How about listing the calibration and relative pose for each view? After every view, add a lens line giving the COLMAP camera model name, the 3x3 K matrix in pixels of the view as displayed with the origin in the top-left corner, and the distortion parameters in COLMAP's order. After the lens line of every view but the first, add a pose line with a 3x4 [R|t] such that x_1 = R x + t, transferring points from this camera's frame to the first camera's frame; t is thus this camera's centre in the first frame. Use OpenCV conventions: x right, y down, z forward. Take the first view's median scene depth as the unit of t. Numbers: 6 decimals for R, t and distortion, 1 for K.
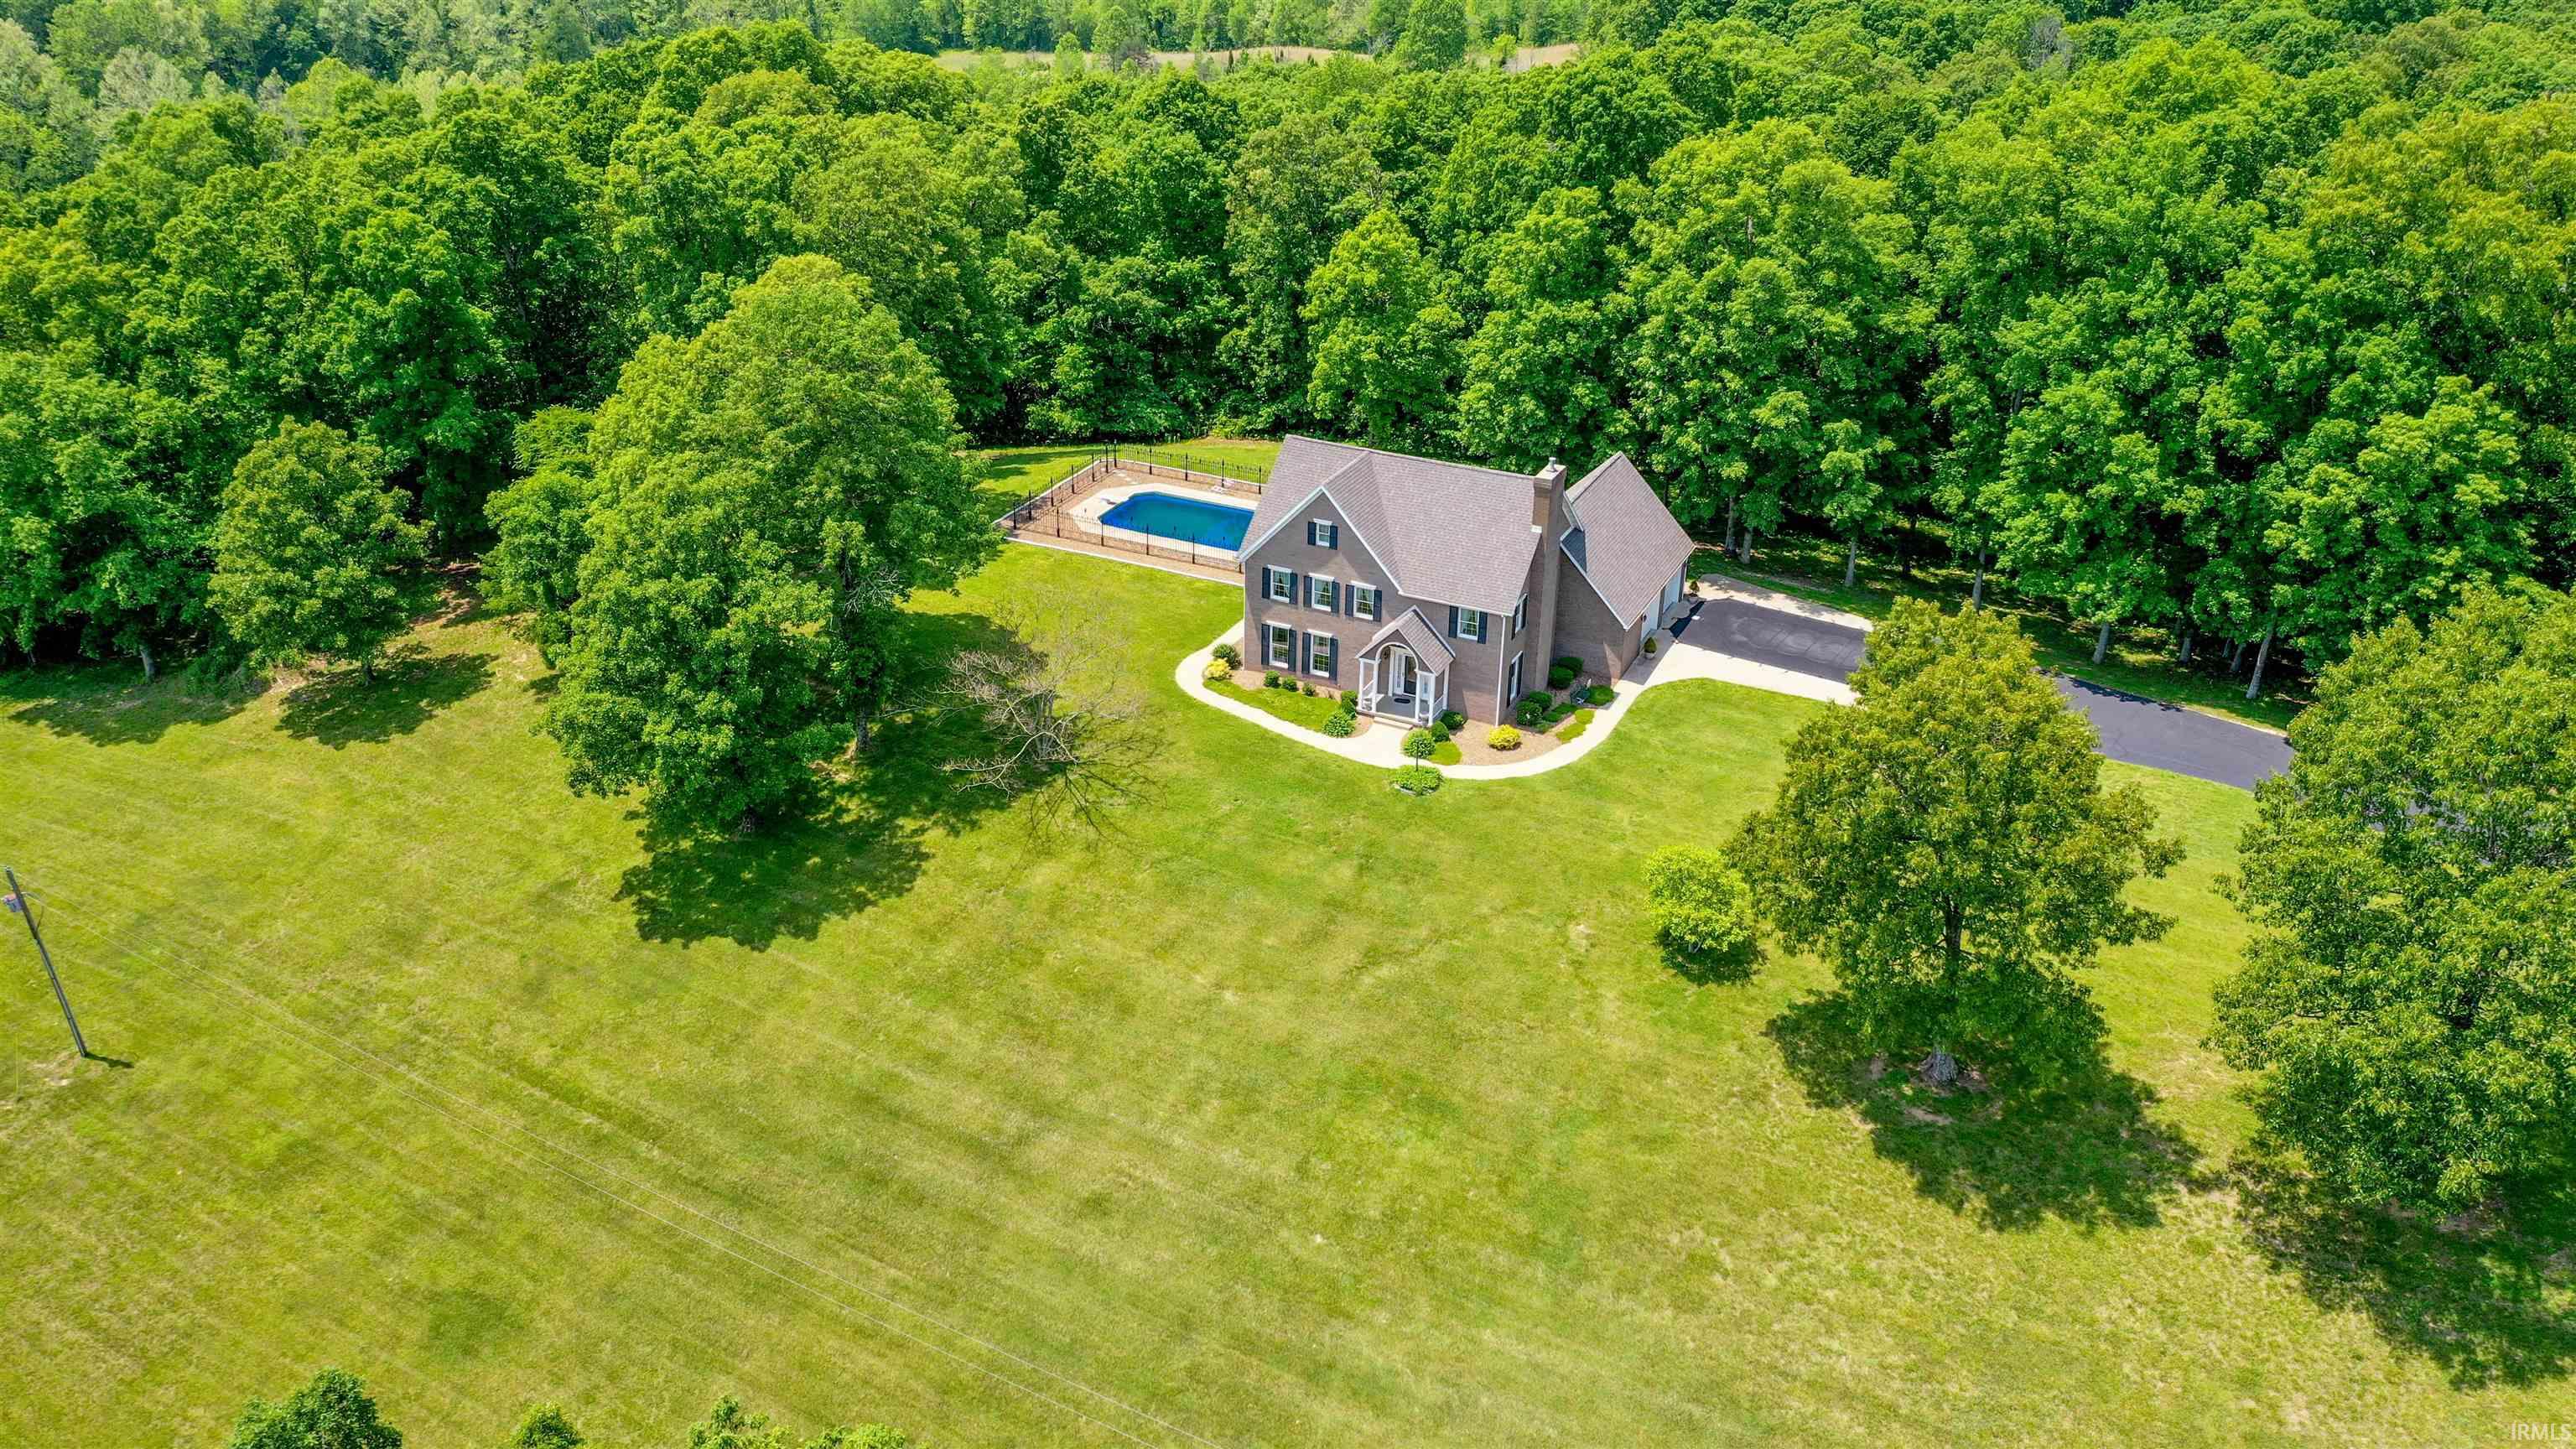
lens RADIAL K [[2070.3, 0, 1288.0], [0, 2070.3, 724.5], [0, 0, 1]] dist [0.007133, -0.004060]
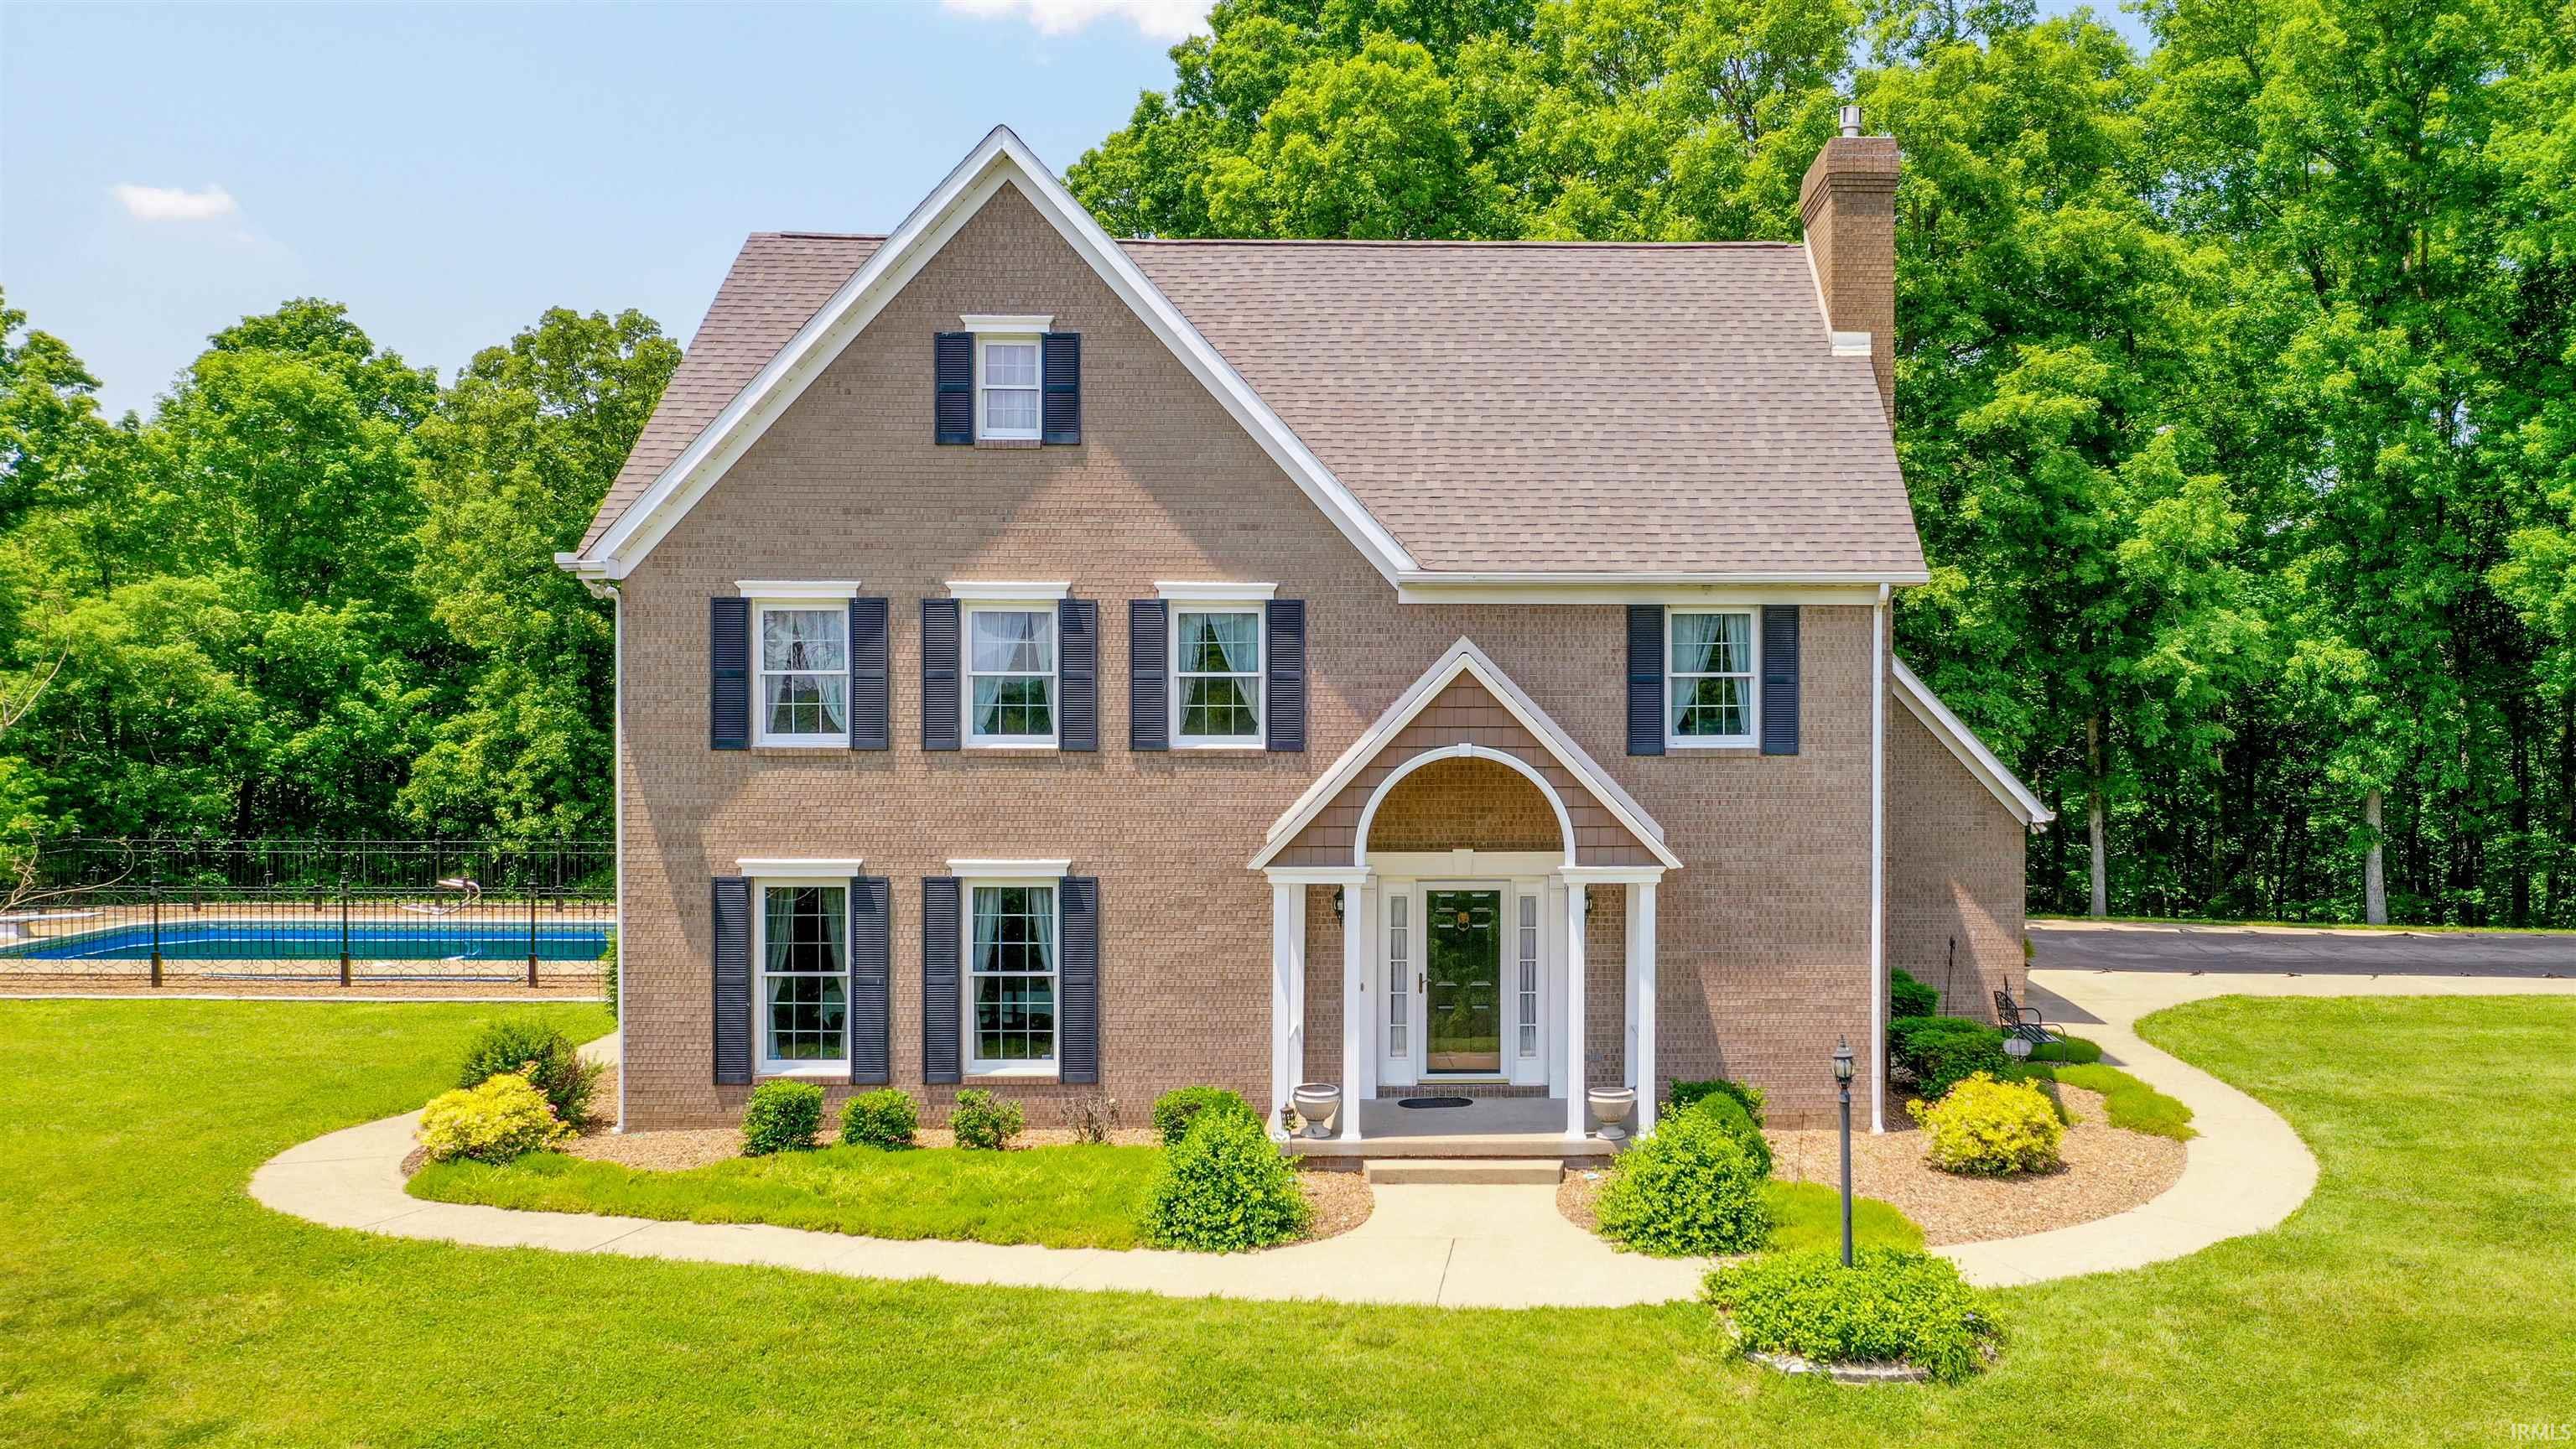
lens RADIAL K [[2120.3, 0, 1538.3], [0, 2120.3, 737.4], [0, 0, 1]] dist [-0.003187, -0.006080]
pose [[0.888420, -0.019667, 0.458610, -0.038308], [0.216570, 0.898856, -0.380992, 0.042770], [-0.404731, 0.437802, 0.802821, 0.808551]]
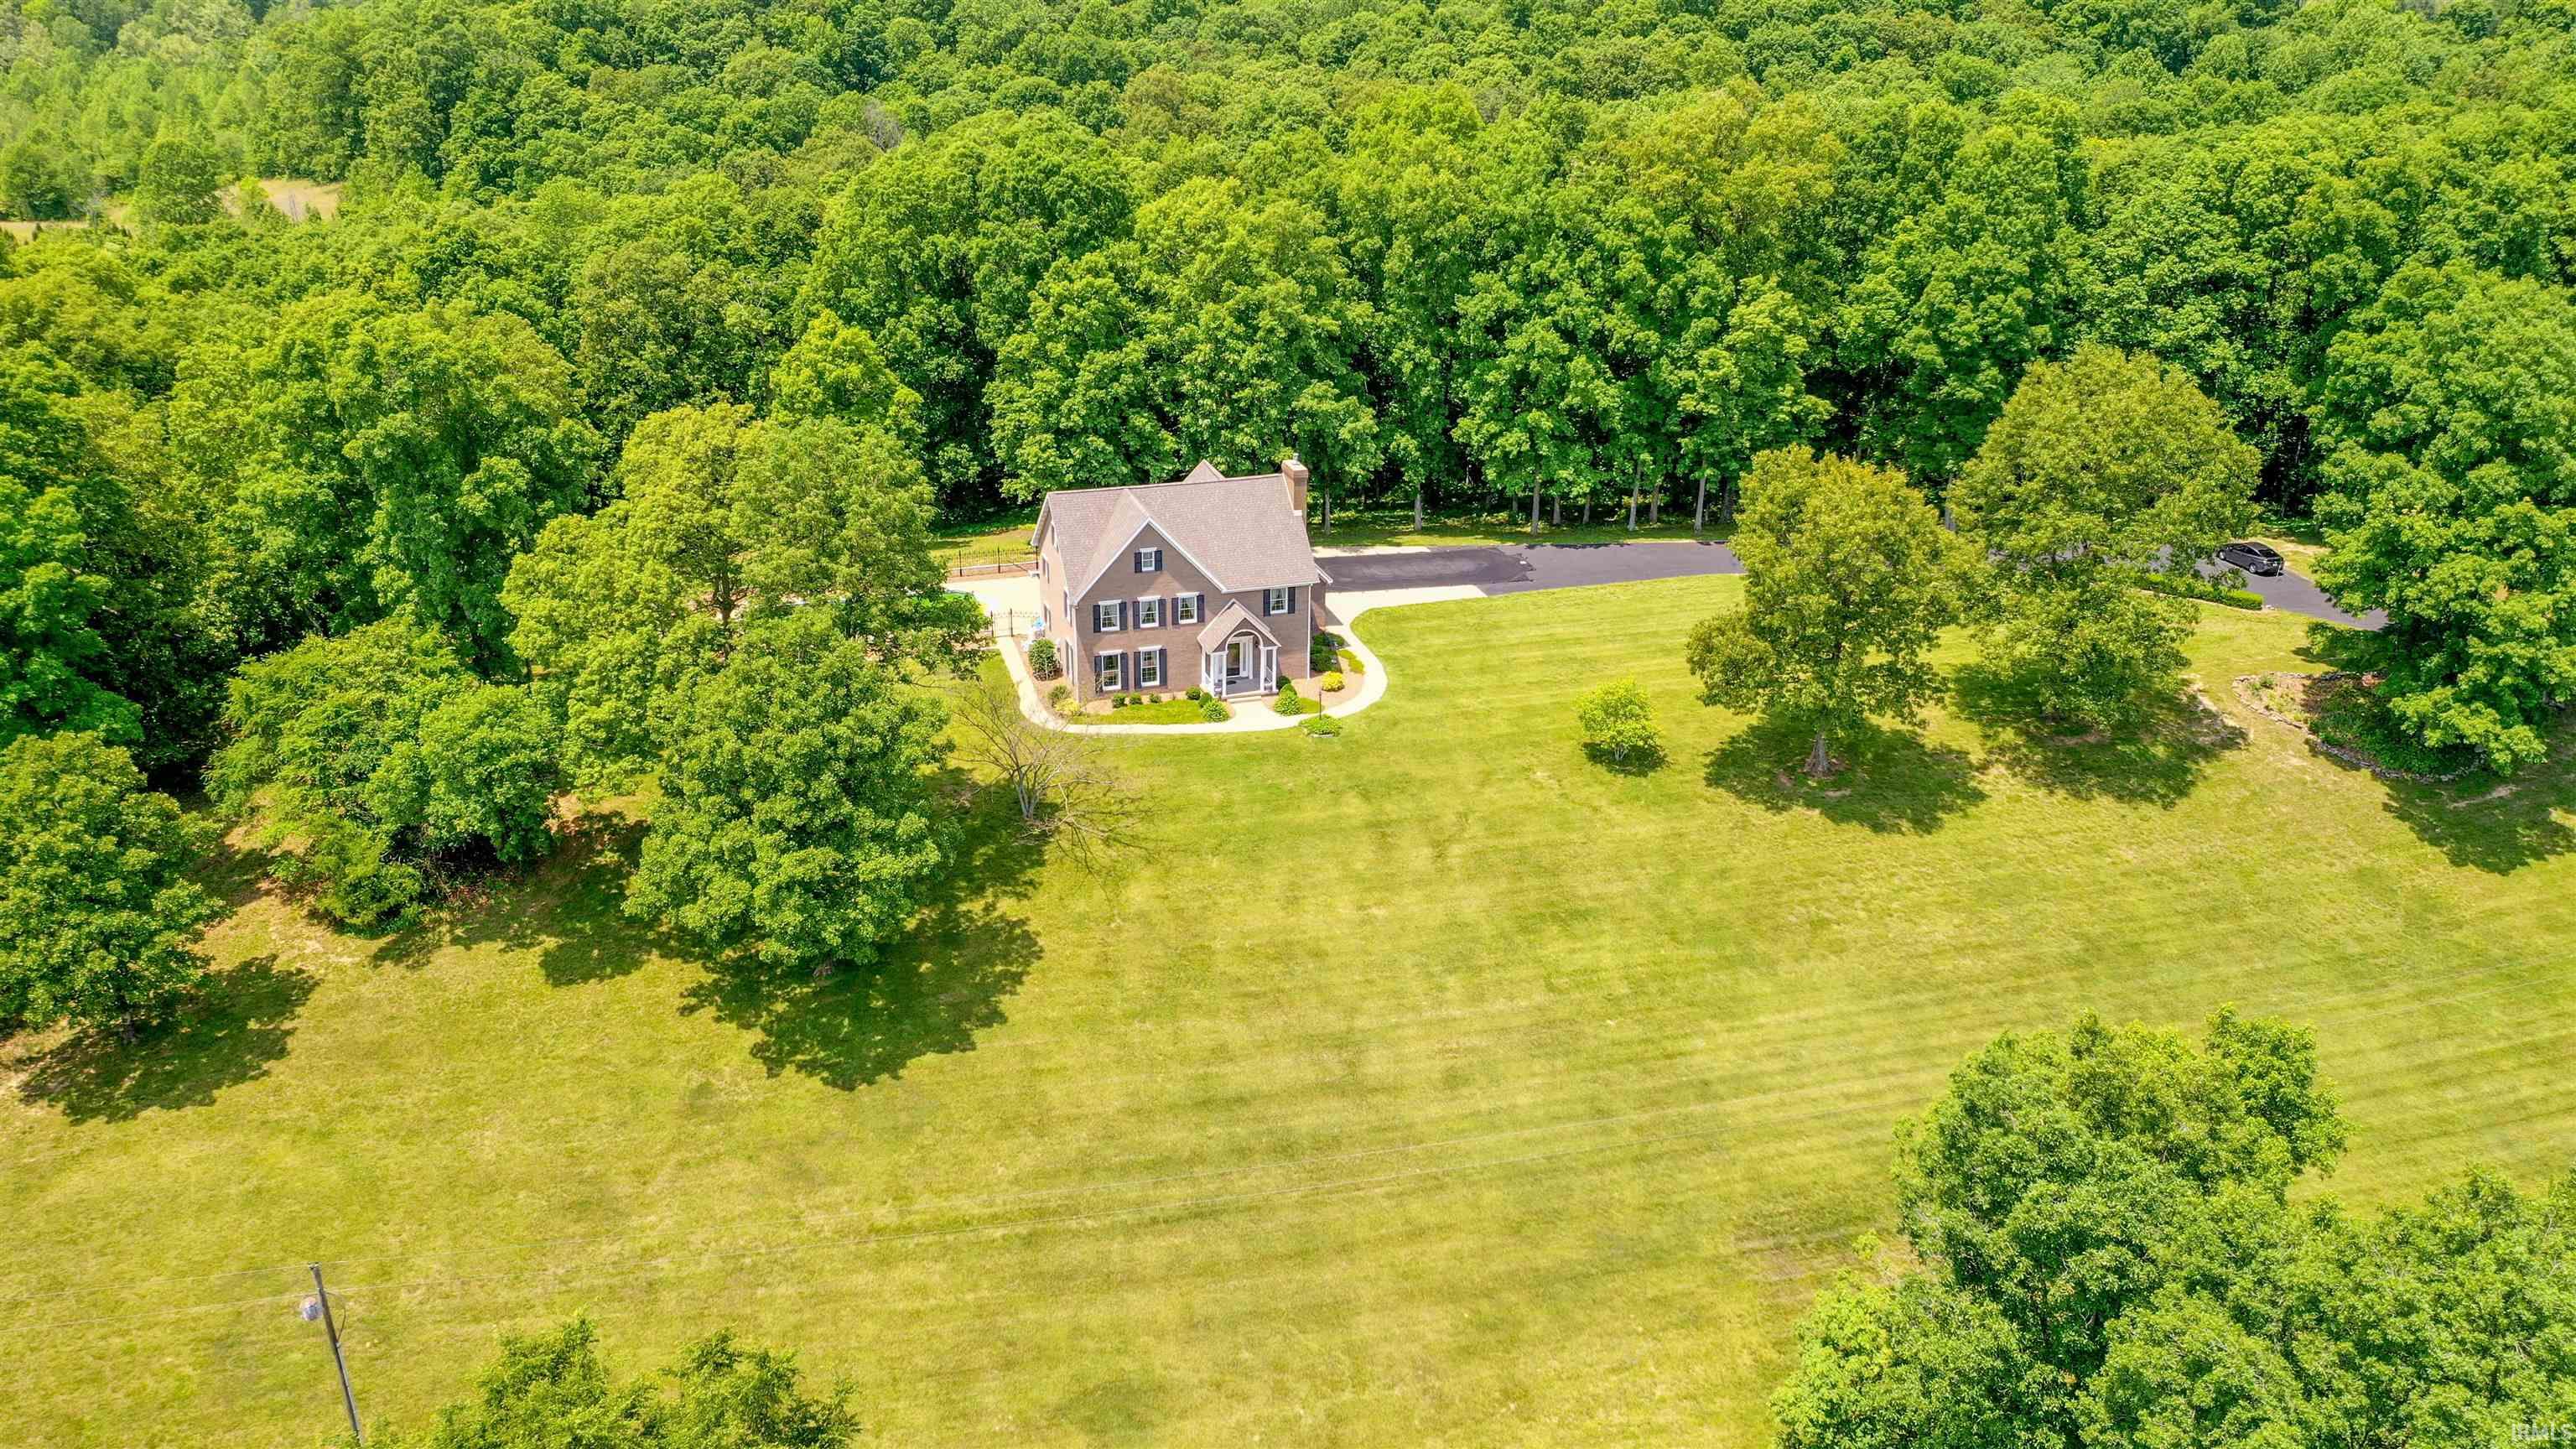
lens RADIAL K [[2016.2, 0, 1288.0], [0, 2016.2, 724.5], [0, 0, 1]] dist [-0.004349, -0.000024]
pose [[0.726951, -0.283690, 0.625349, -0.656052], [0.309557, 0.948276, 0.070335, -0.060040], [-0.612957, 0.142451, 0.777169, 0.090467]]
